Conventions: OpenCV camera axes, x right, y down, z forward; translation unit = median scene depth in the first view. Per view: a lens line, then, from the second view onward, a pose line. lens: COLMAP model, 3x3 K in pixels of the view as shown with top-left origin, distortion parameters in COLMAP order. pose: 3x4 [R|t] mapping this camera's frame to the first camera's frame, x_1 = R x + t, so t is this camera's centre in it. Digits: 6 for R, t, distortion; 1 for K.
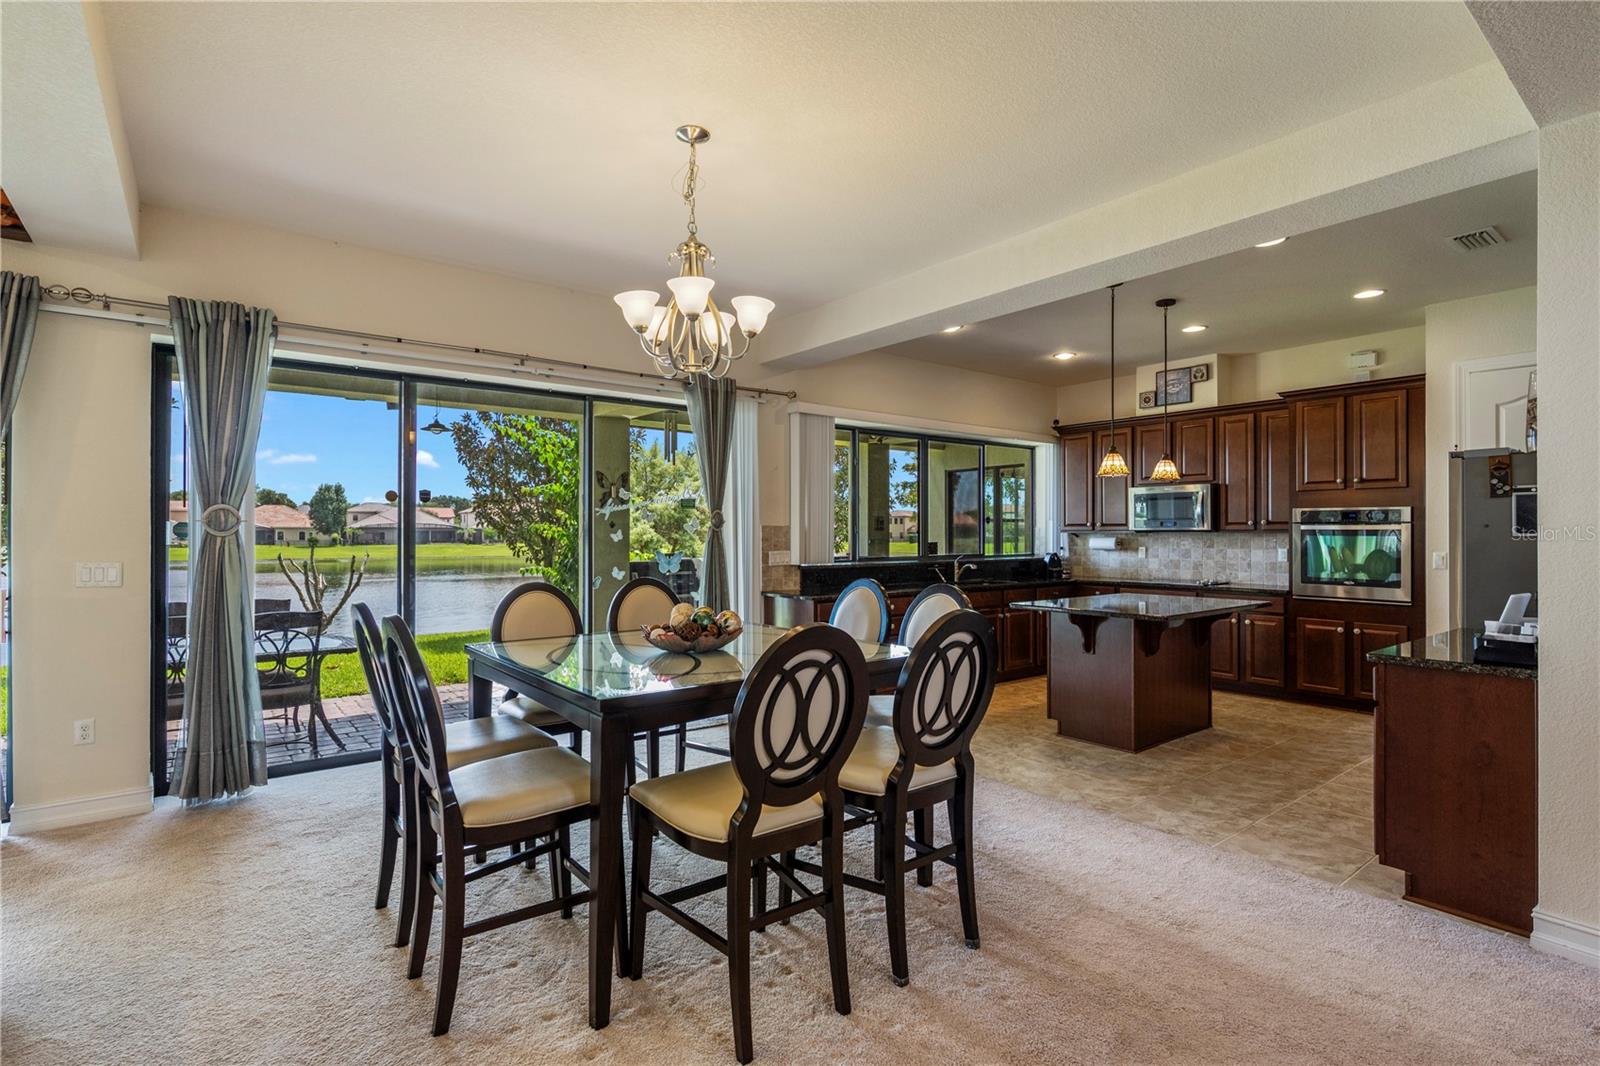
lens RADIAL K [[779.4, 0, 805.4], [0, 779.4, 531.8], [0, 0, 1]] dist [-0.003334, -0.001962]
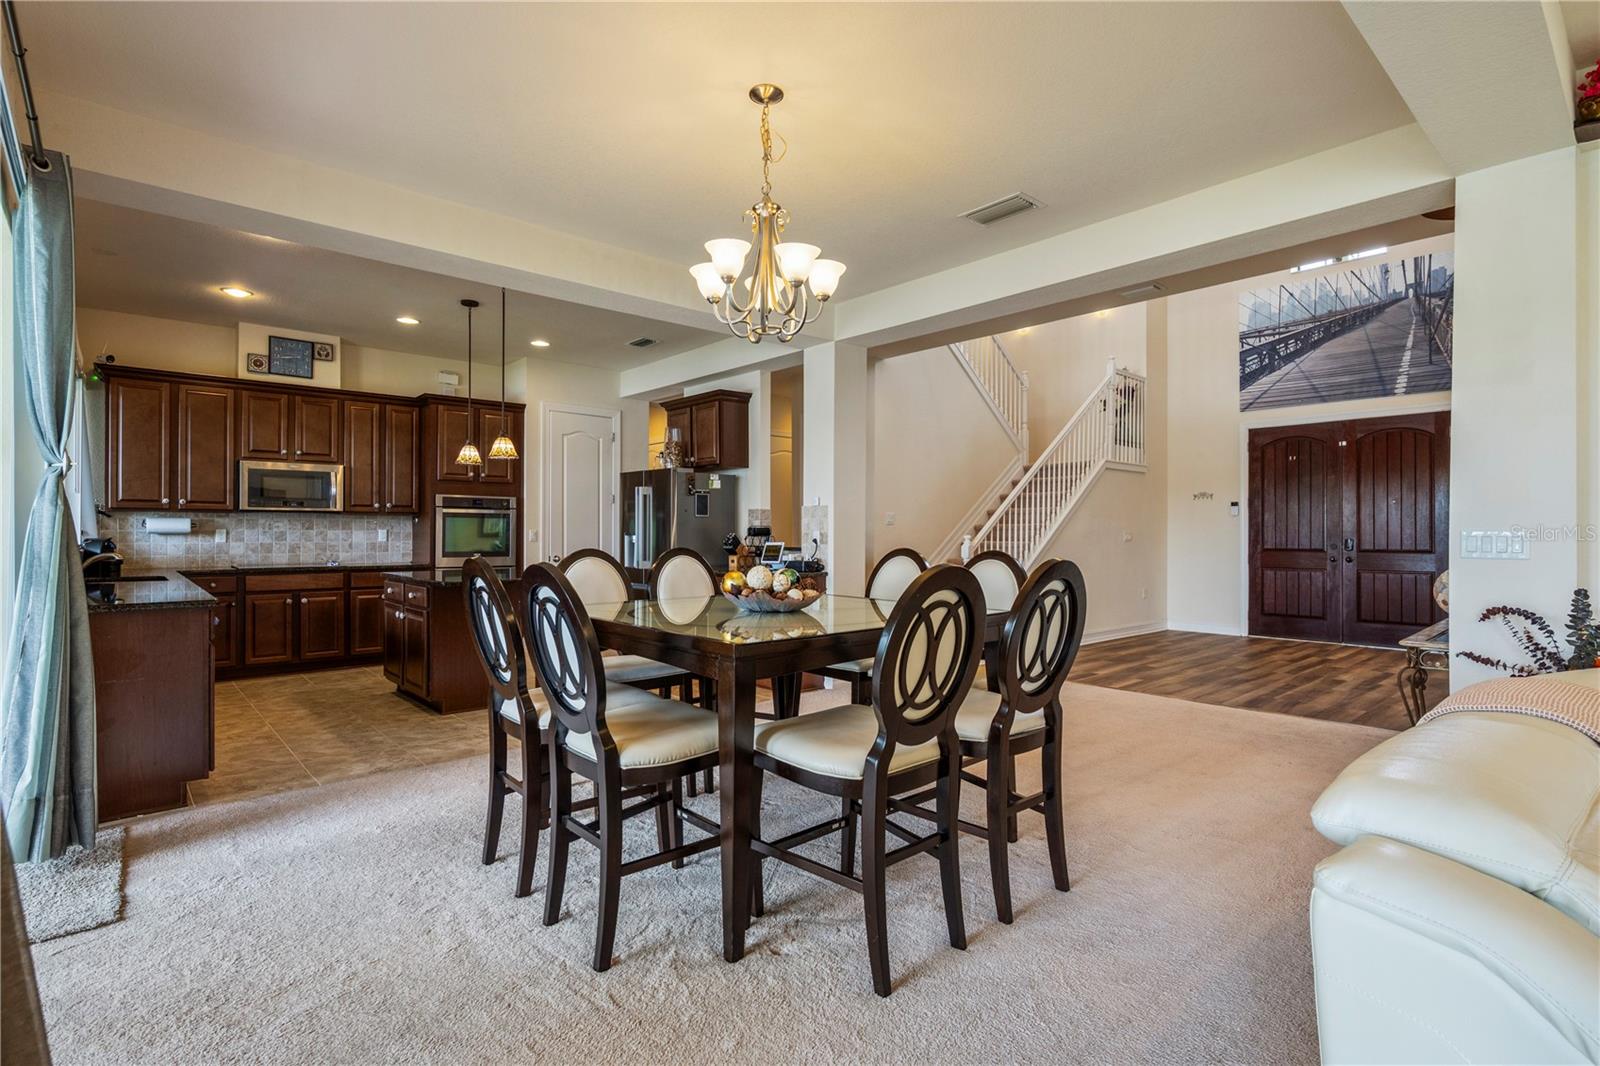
lens RADIAL K [[779.4, 0, 800.8], [0, 779.4, 539.3], [0, 0, 1]] dist [-0.003334, -0.001962]
pose [[-0.055792, -0.009364, 0.998399, -0.612514], [-0.004975, 0.999946, 0.009101, 0.025564], [-0.998430, -0.004459, -0.055835, 0.540823]]
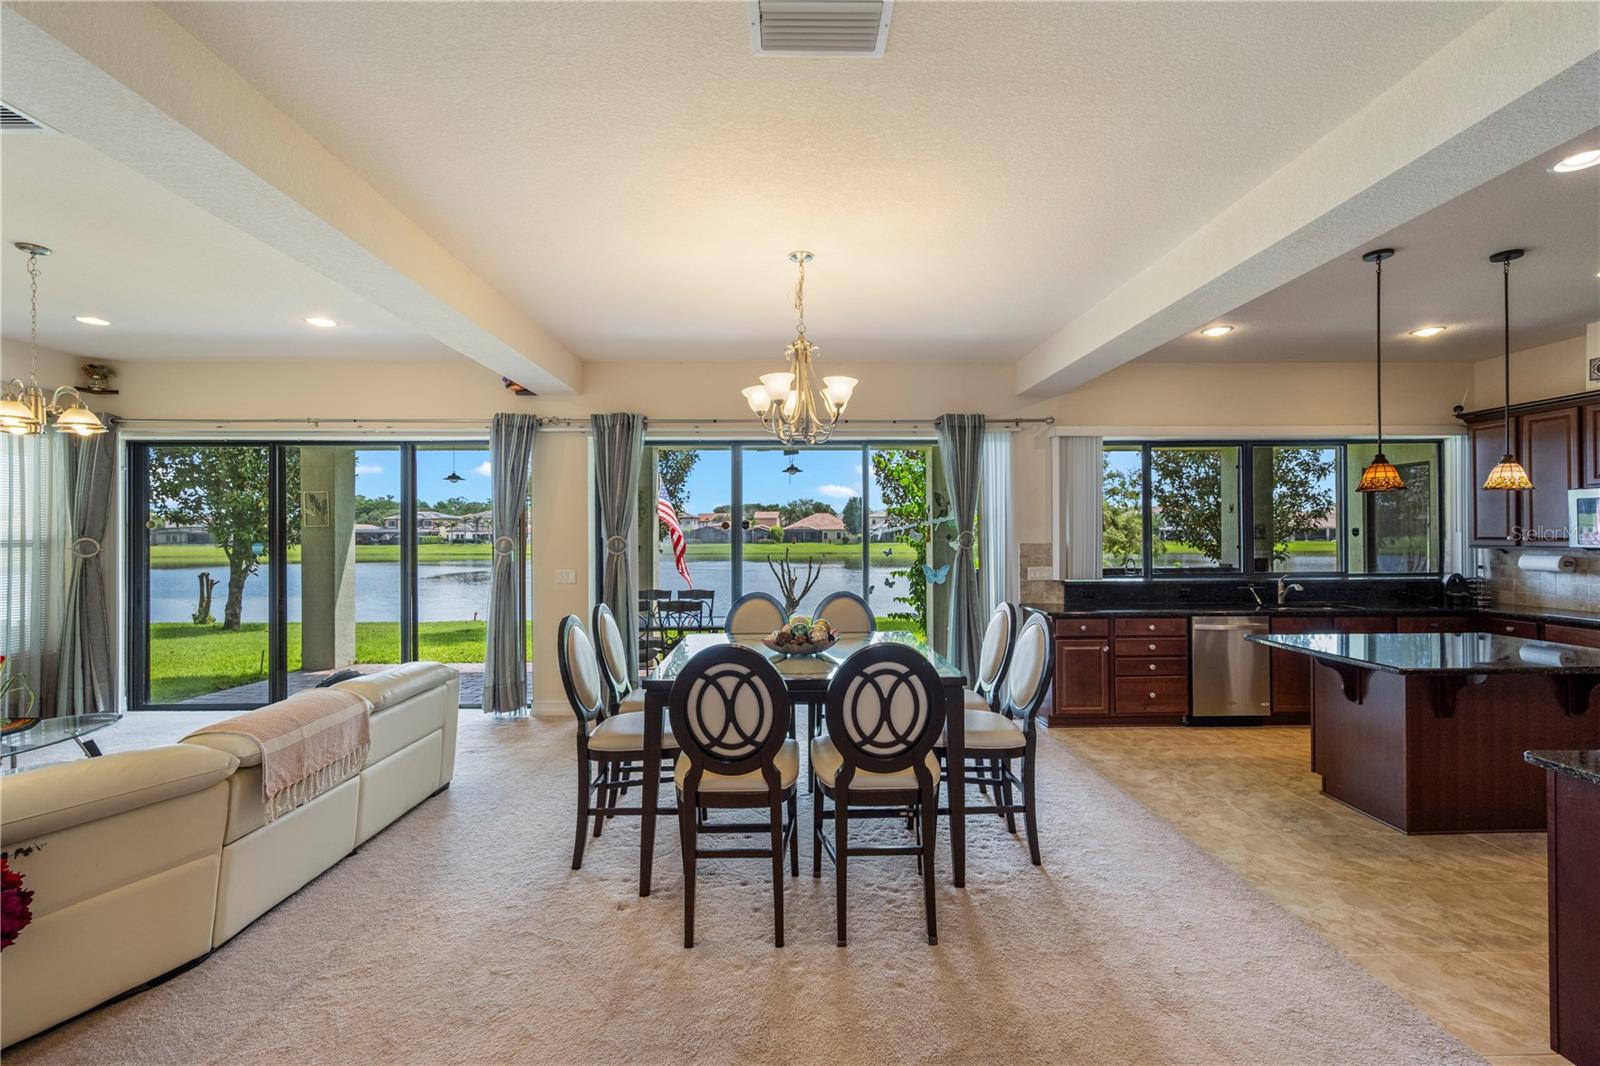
lens RADIAL K [[694.5, 0, 799.2], [0, 694.5, 530.9], [0, 0, 1]] dist [0.000791, 0.001365]
pose [[0.796896, -0.005534, -0.604091, 0.294615], [0.006085, 0.999981, -0.001133, -0.027001], [0.604086, -0.002773, 0.796914, 0.037688]]
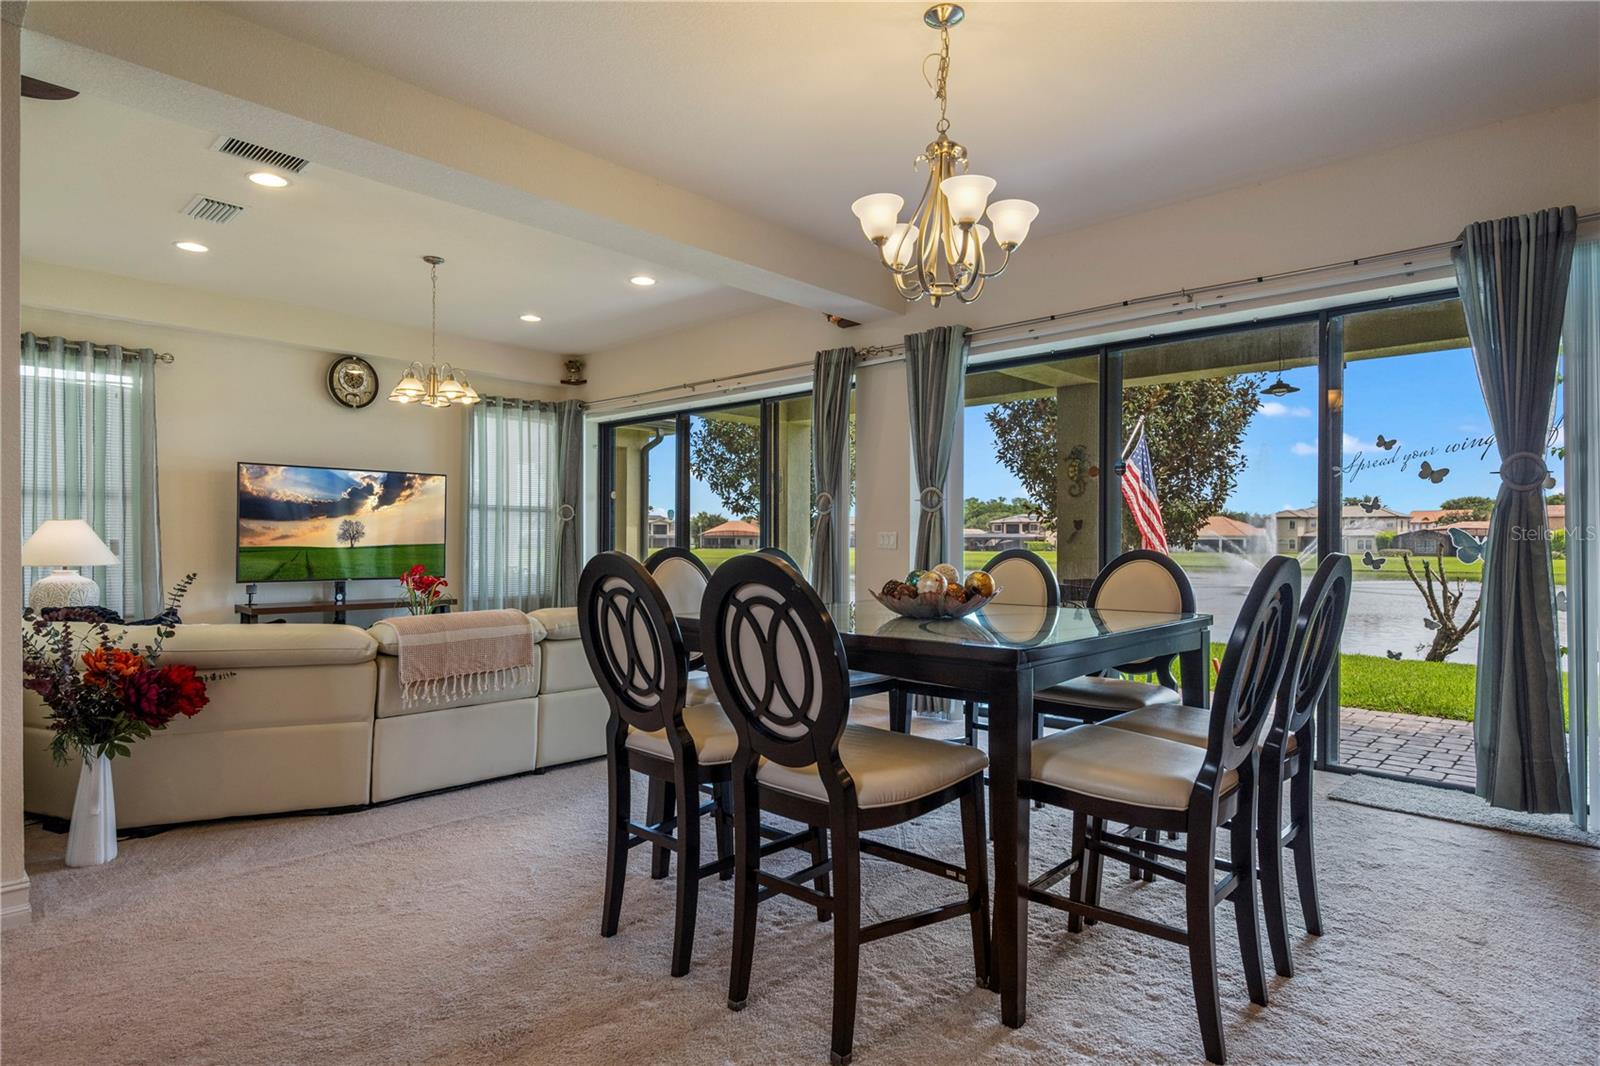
lens RADIAL K [[866.1, 0, 798.0], [0, 866.1, 547.3], [0, 0, 1]] dist [-0.001638, 0.000540]
pose [[0.144681, 0.005768, -0.989462, 0.414650], [-0.001303, 0.999983, 0.005639, 0.036825], [0.989478, 0.000474, 0.144686, 0.375738]]
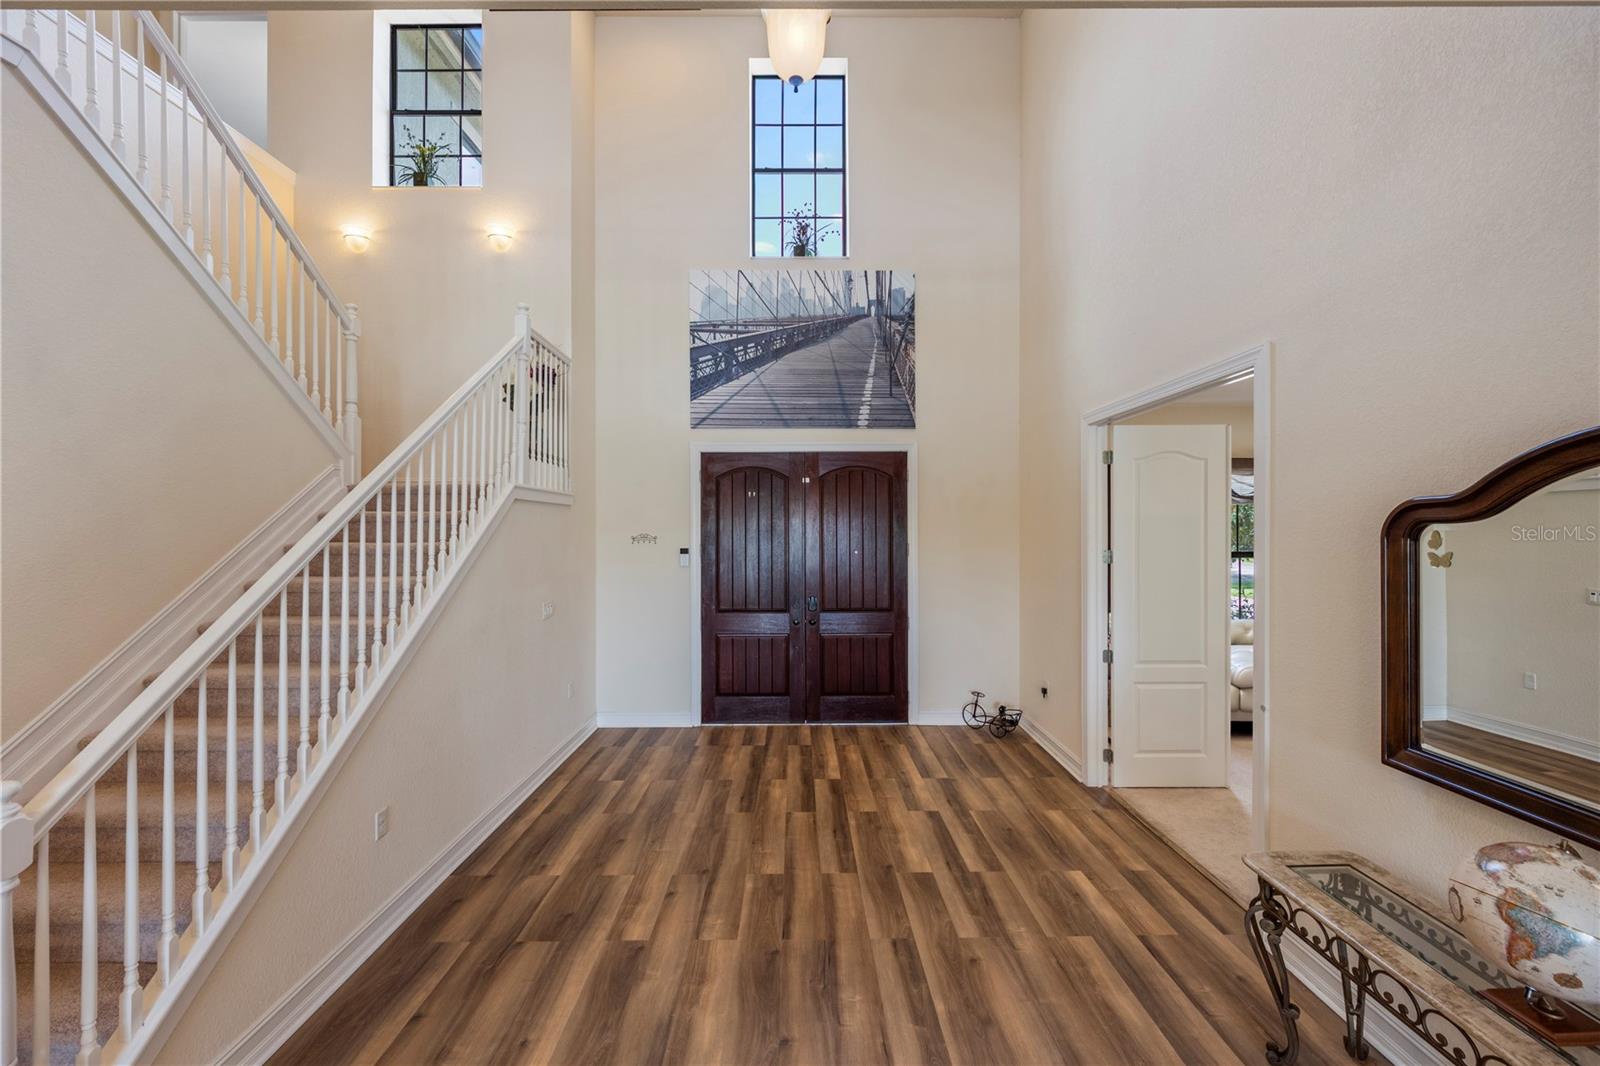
lens RADIAL K [[632.3, 0, 795.2], [0, 632.3, 528.2], [0, 0, 1]] dist [-0.000491, -0.000143]
pose [[-0.780180, 0.000655, 0.625554, 0.184862], [-0.001745, 0.999993, -0.003224, -0.067698], [-0.625552, -0.003606, -0.780174, 0.216367]]
